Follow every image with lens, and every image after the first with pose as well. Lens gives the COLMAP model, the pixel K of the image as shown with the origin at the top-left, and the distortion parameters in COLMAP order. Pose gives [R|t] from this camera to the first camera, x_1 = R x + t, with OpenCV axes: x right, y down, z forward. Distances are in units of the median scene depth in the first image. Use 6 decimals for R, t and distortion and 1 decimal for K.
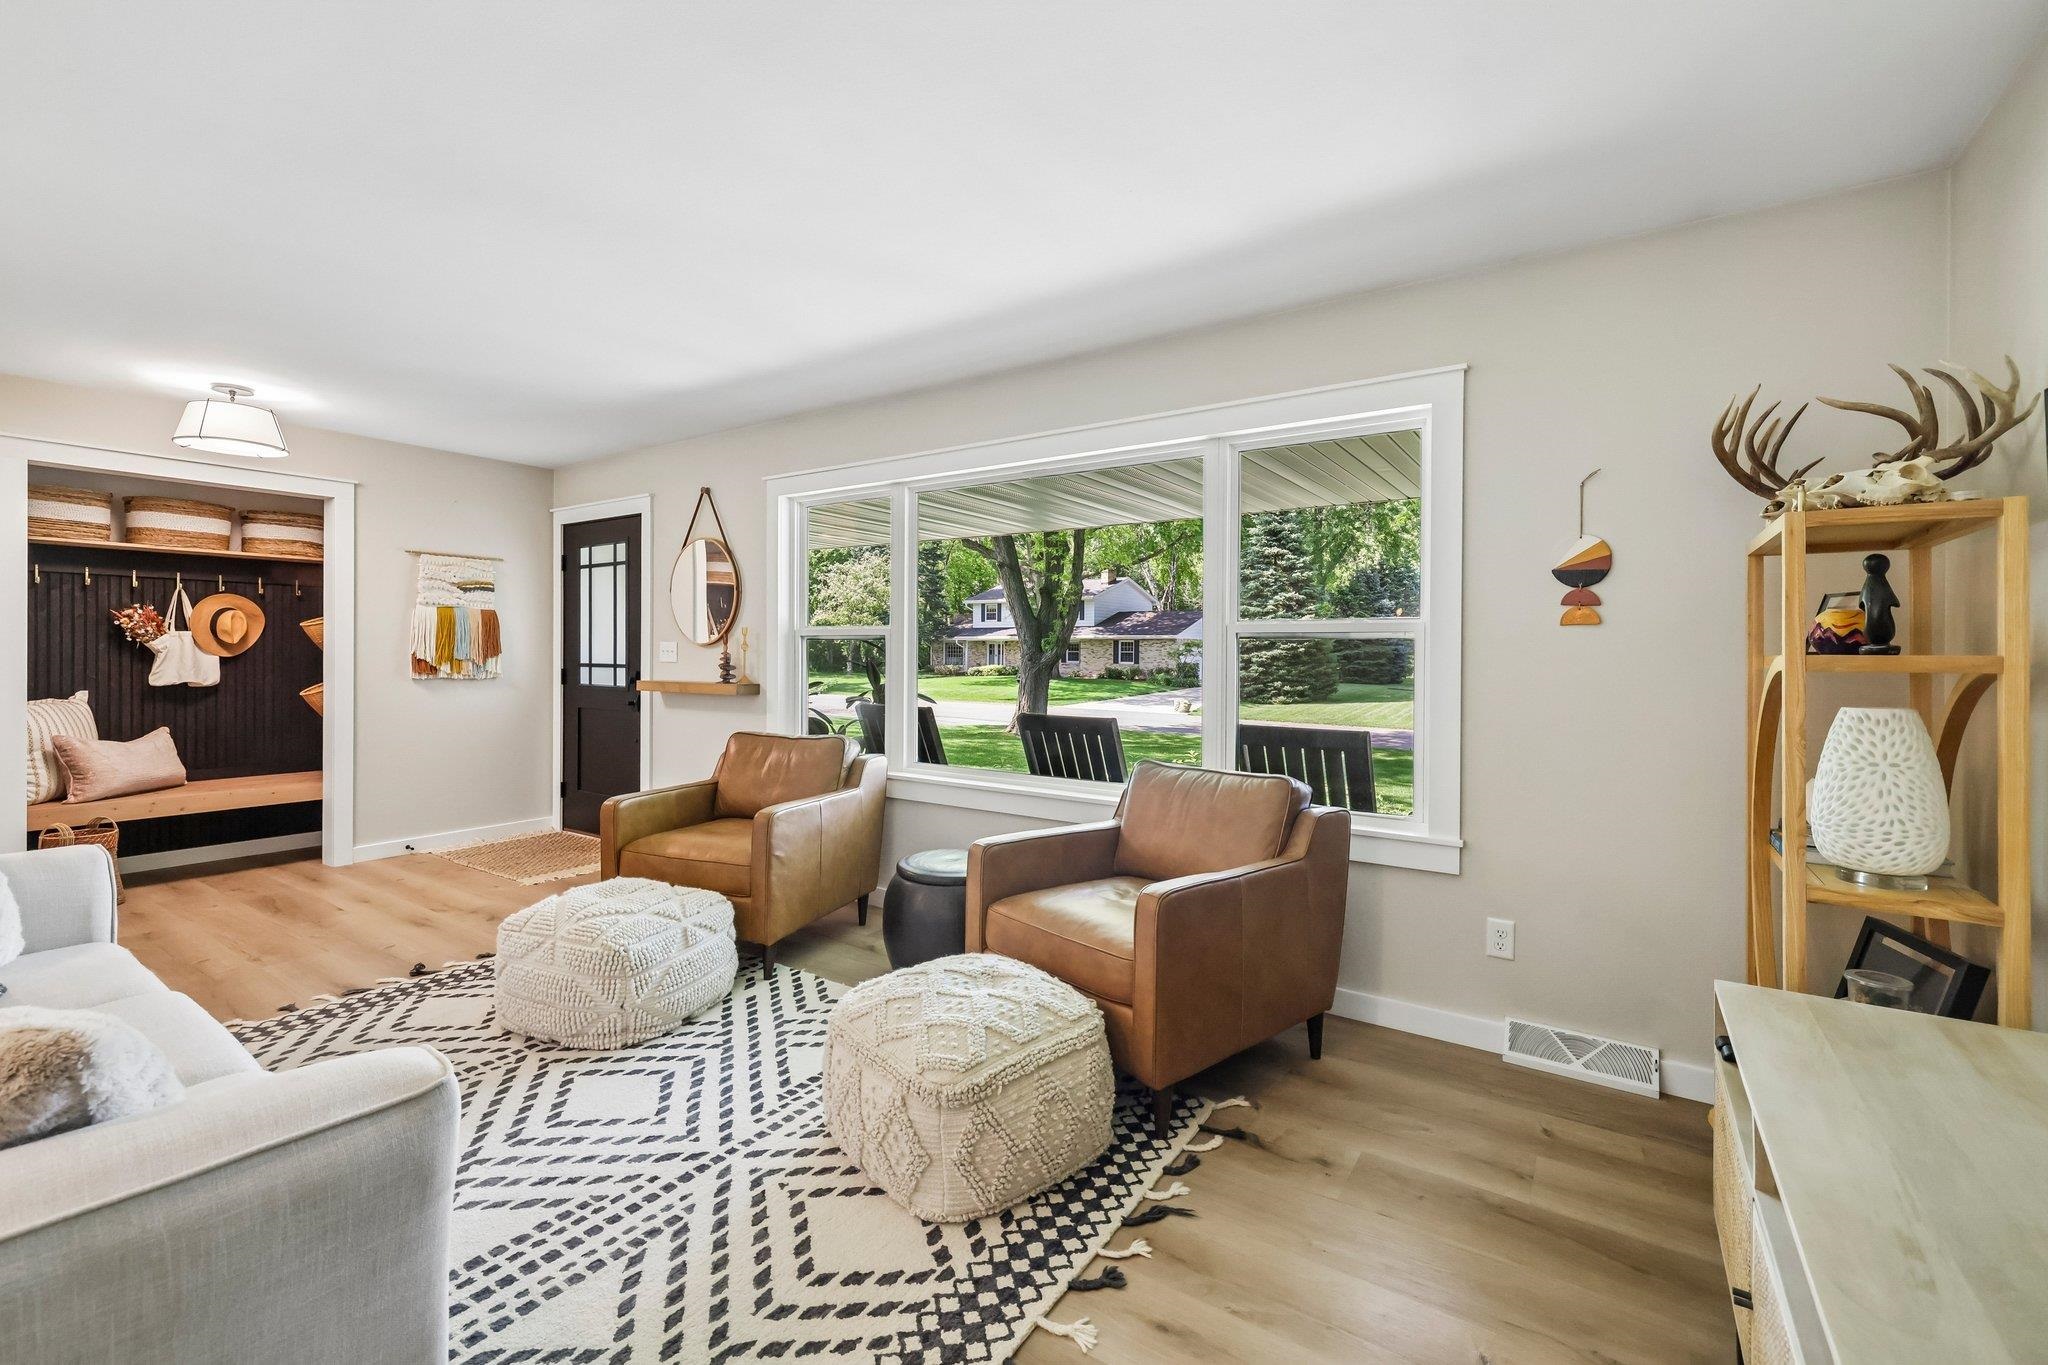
lens RADIAL K [[875.2, 0, 1004.9], [0, 875.2, 667.5], [0, 0, 1]] dist [-0.001538, 0.000019]
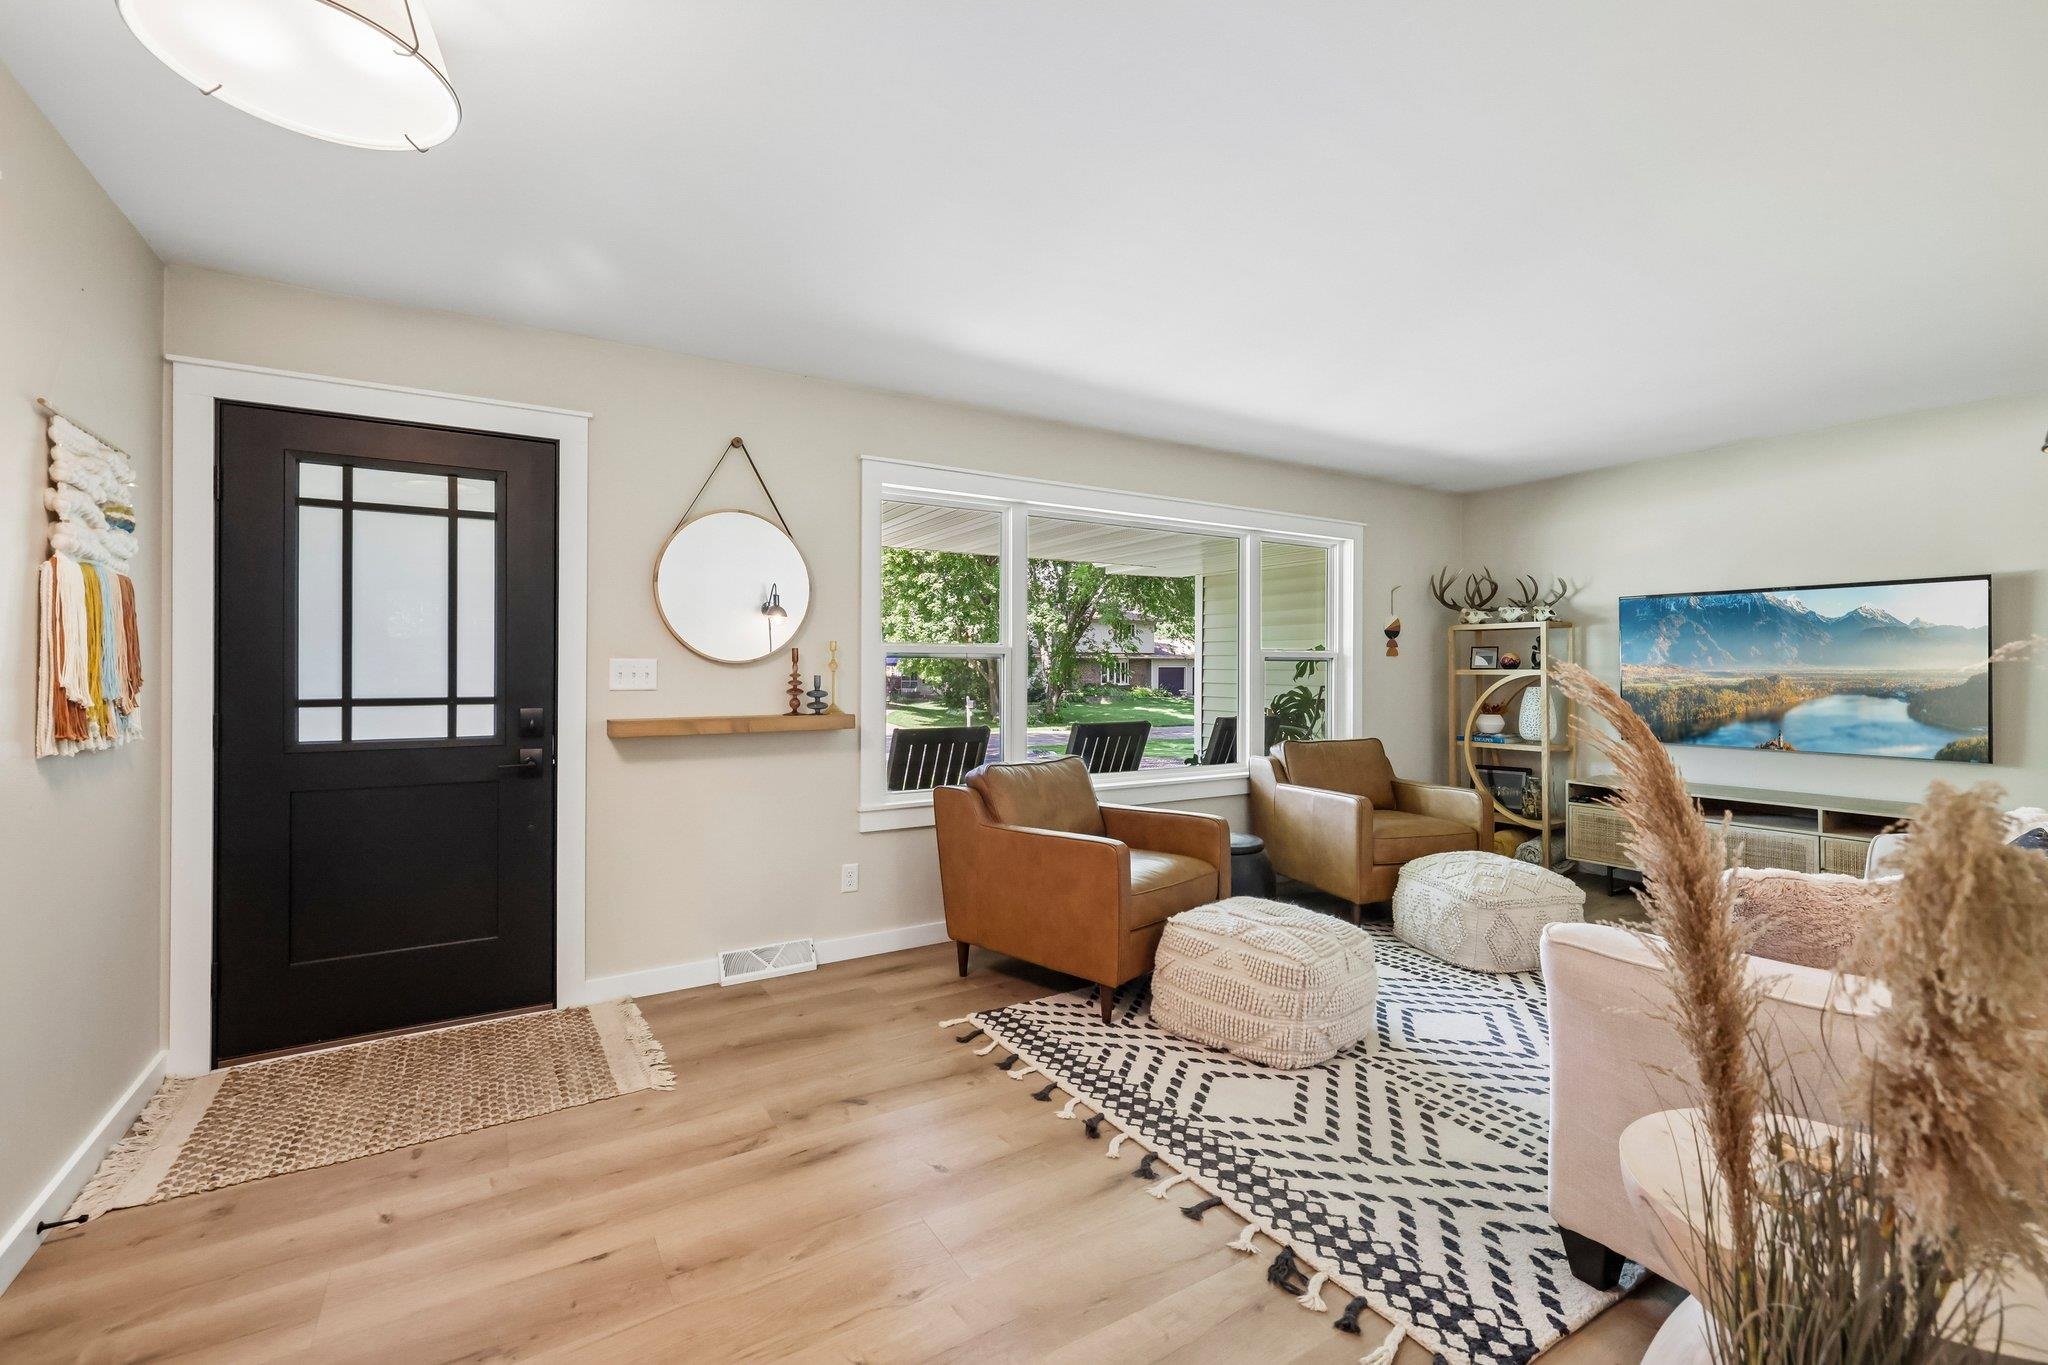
lens RADIAL K [[858.5, 0, 1016.2], [0, 858.5, 708.0], [0, 0, 1]] dist [-0.000753, 0.000063]
pose [[0.412261, -0.067387, 0.908570, -1.476454], [0.001007, 0.997294, 0.073511, -0.068825], [-0.911065, -0.029391, 0.411213, 0.852815]]
